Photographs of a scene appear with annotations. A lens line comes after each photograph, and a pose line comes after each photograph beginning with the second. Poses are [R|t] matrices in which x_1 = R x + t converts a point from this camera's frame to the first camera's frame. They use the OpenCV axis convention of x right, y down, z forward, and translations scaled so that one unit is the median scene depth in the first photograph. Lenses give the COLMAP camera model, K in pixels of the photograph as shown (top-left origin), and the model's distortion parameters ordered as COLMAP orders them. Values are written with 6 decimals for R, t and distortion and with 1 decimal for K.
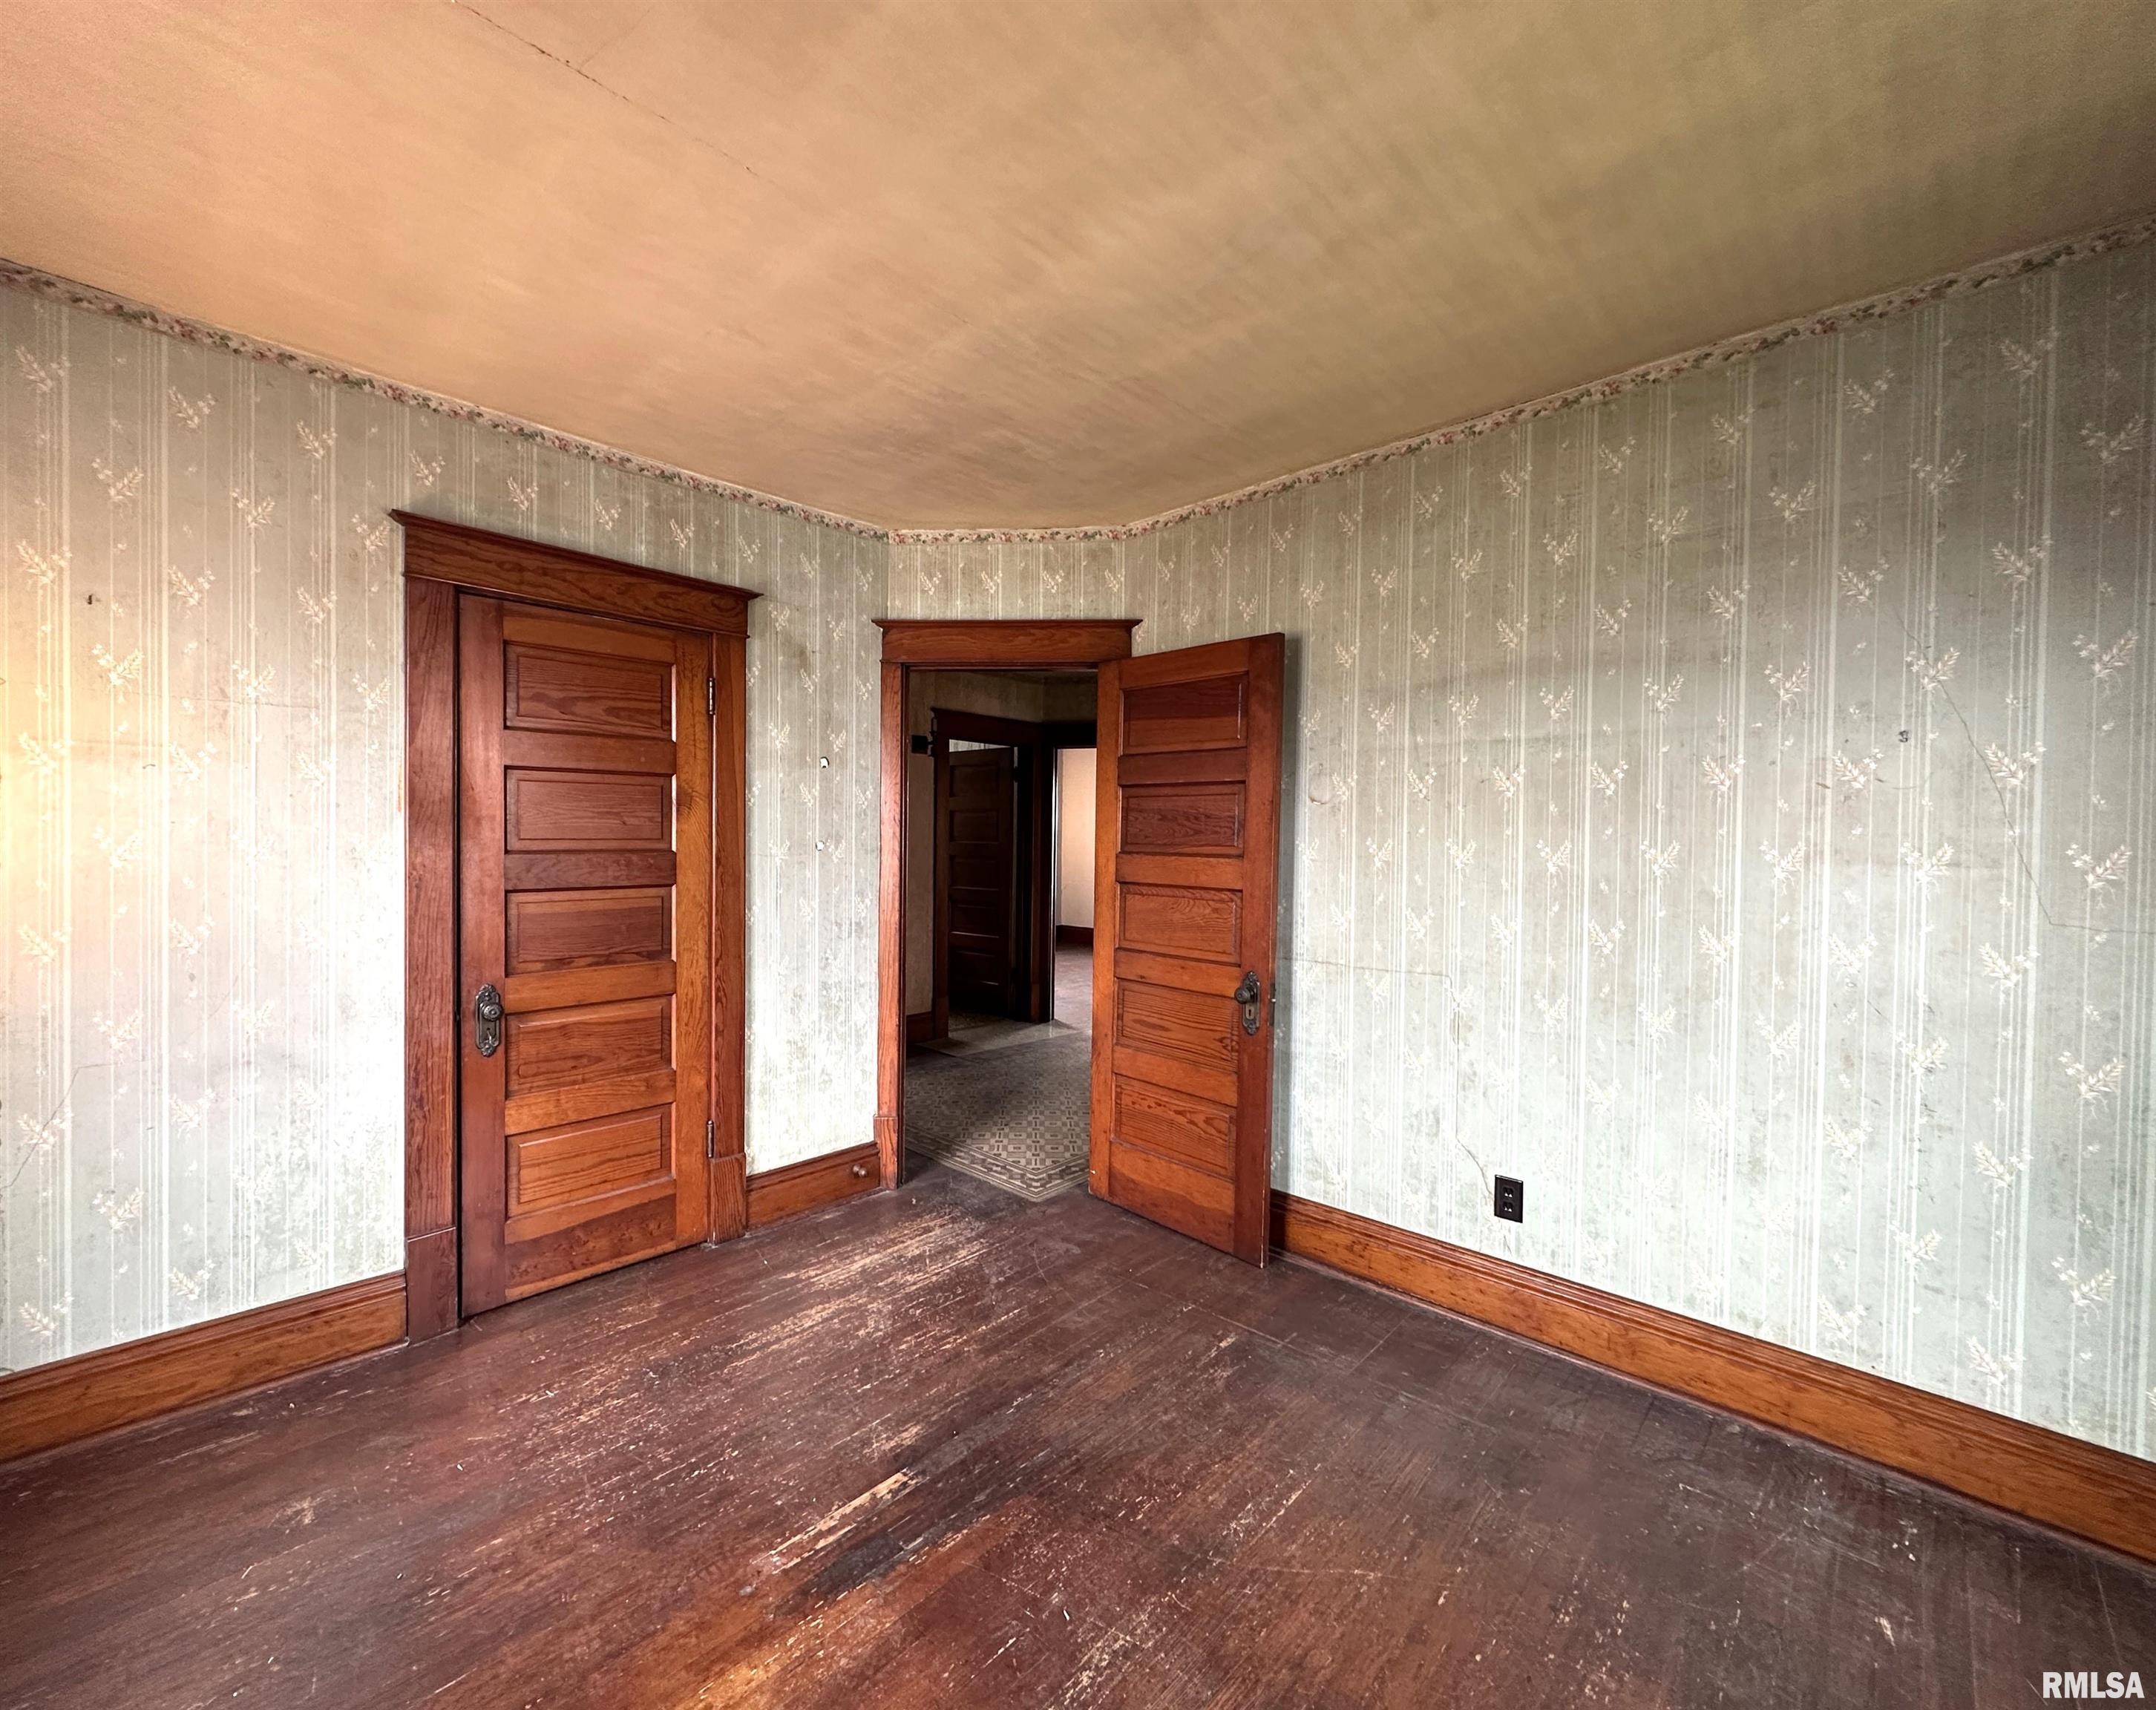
lens RADIAL K [[921.0, 0, 1004.5], [0, 921.0, 849.2], [0, 0, 1]] dist [-0.003759, 0.000373]
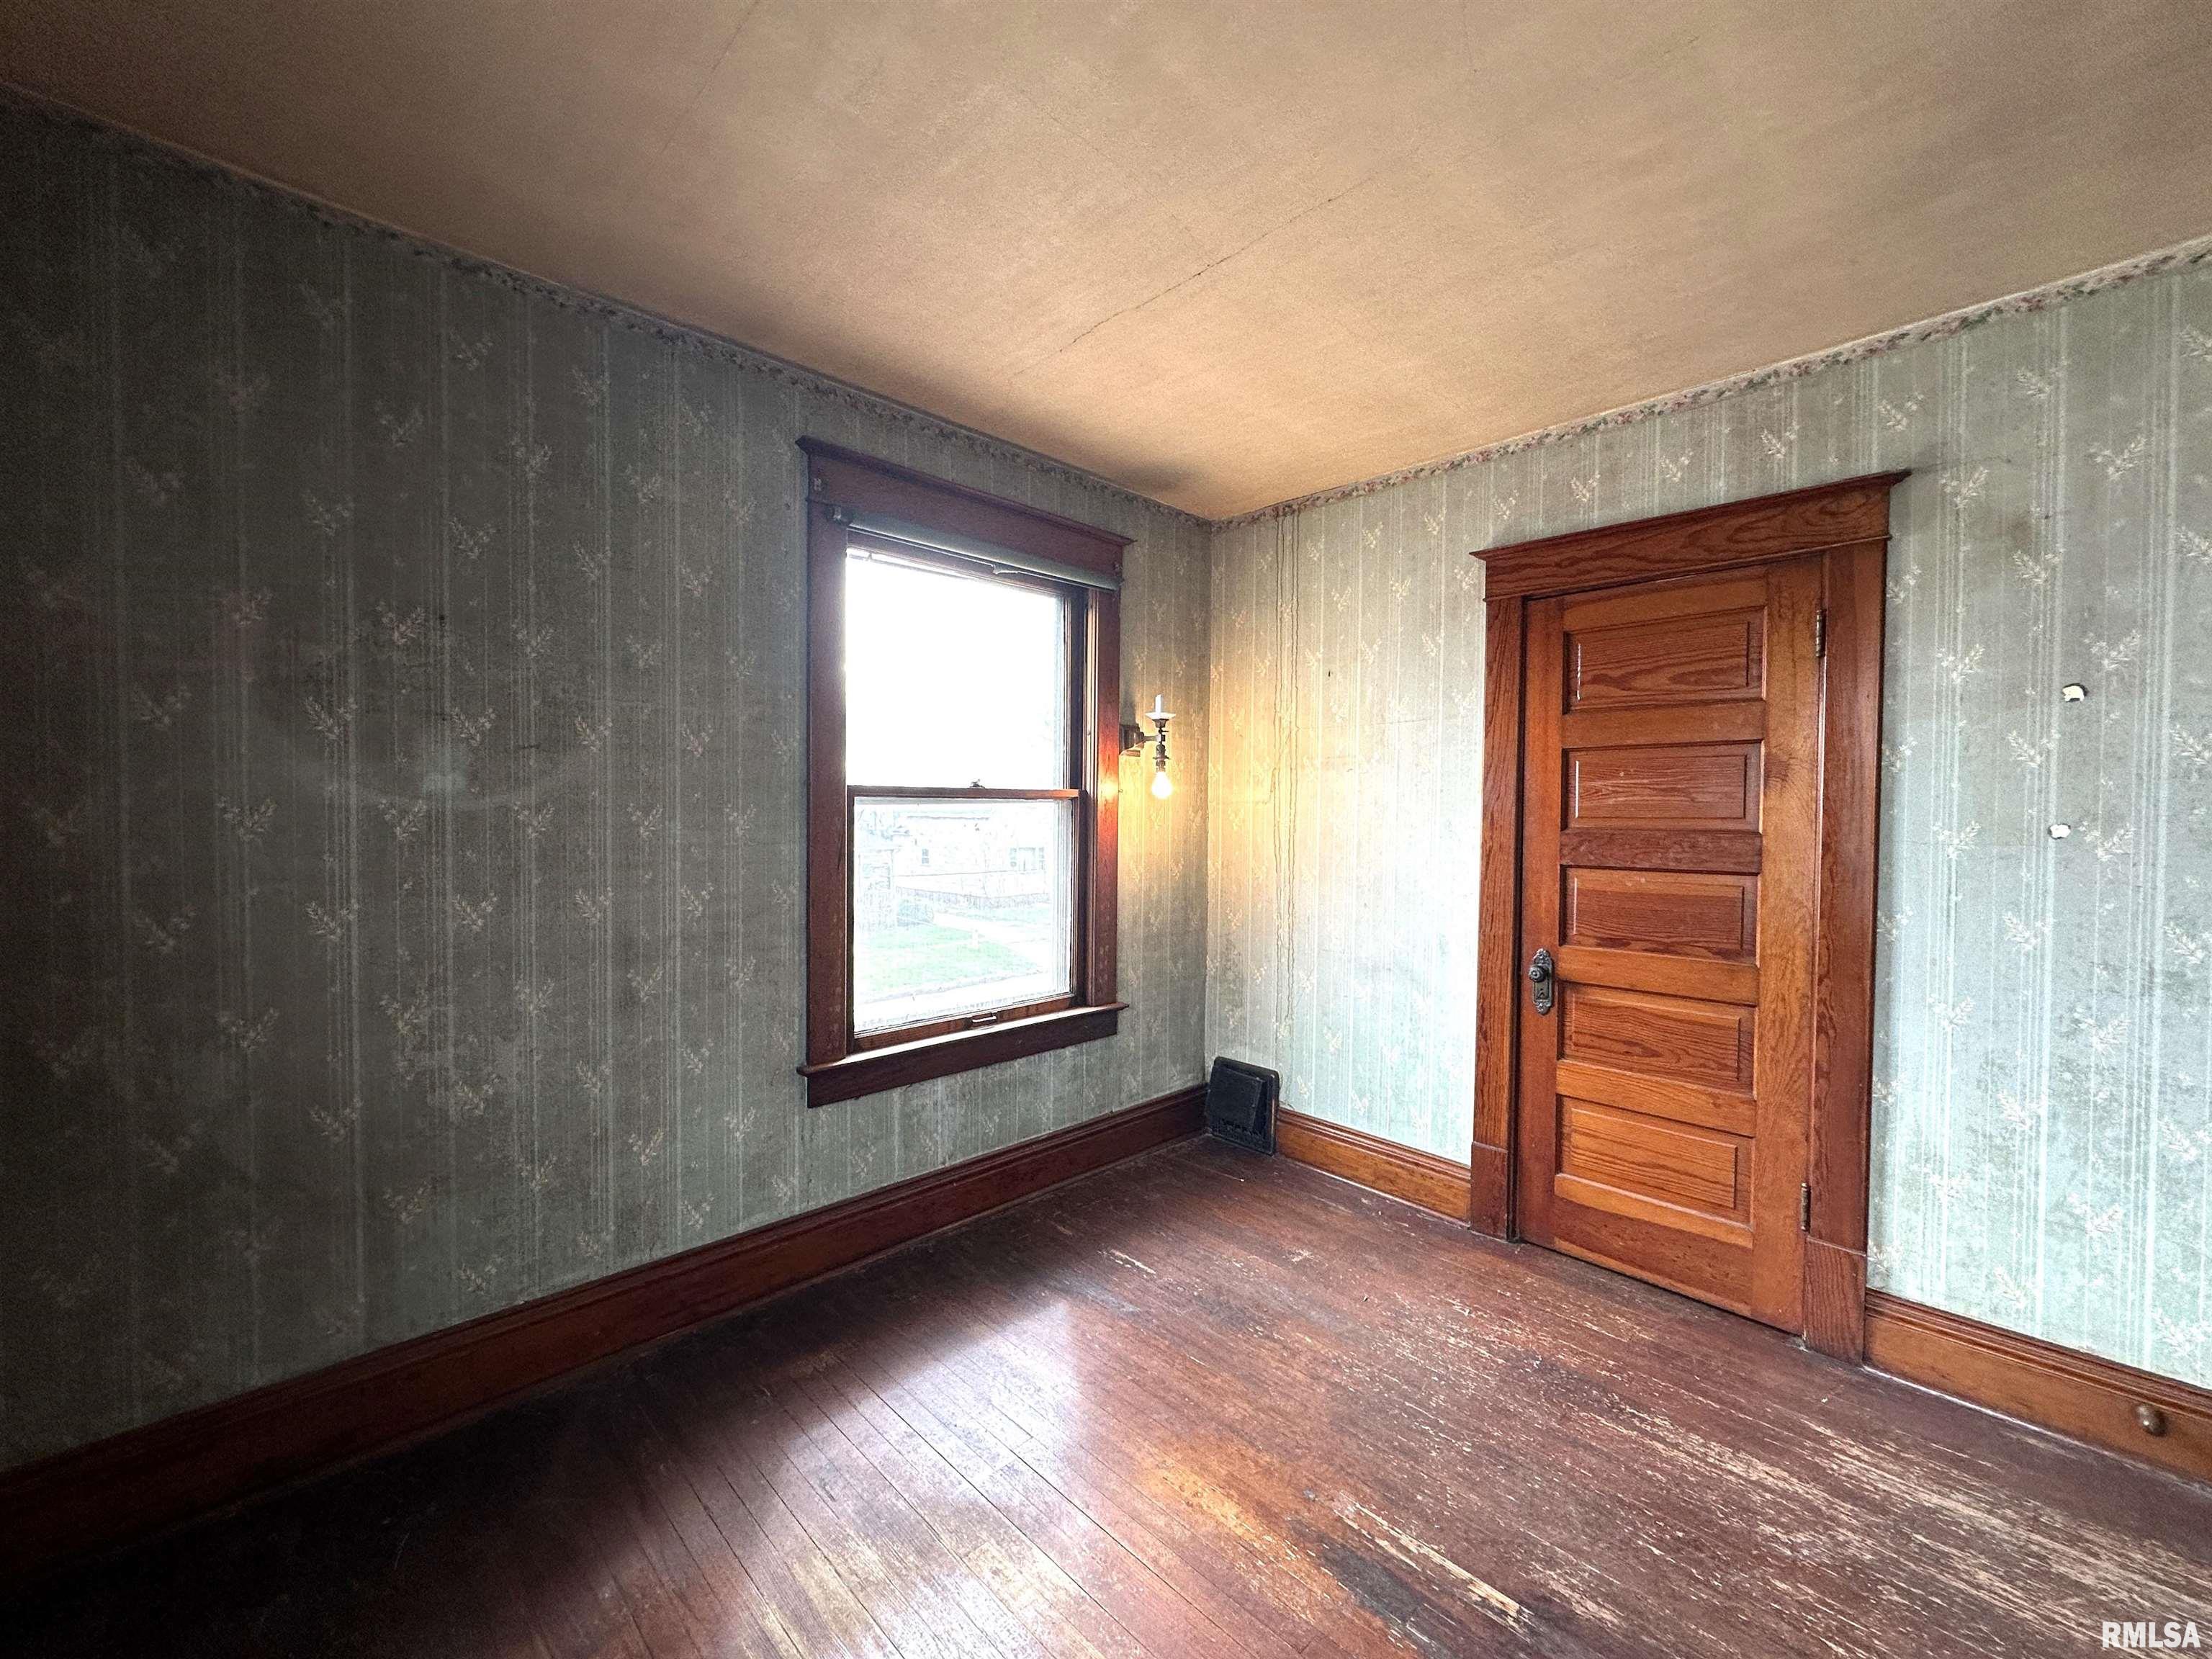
lens RADIAL K [[892.0, 0, 1117.9], [0, 892.0, 824.9], [0, 0, 1]] dist [-0.003514, 0.001233]
pose [[-0.015259, 0.005757, -0.999867, 0.519855], [-0.024287, 0.999686, 0.006126, 0.004496], [0.999589, 0.024377, -0.015115, 0.510854]]
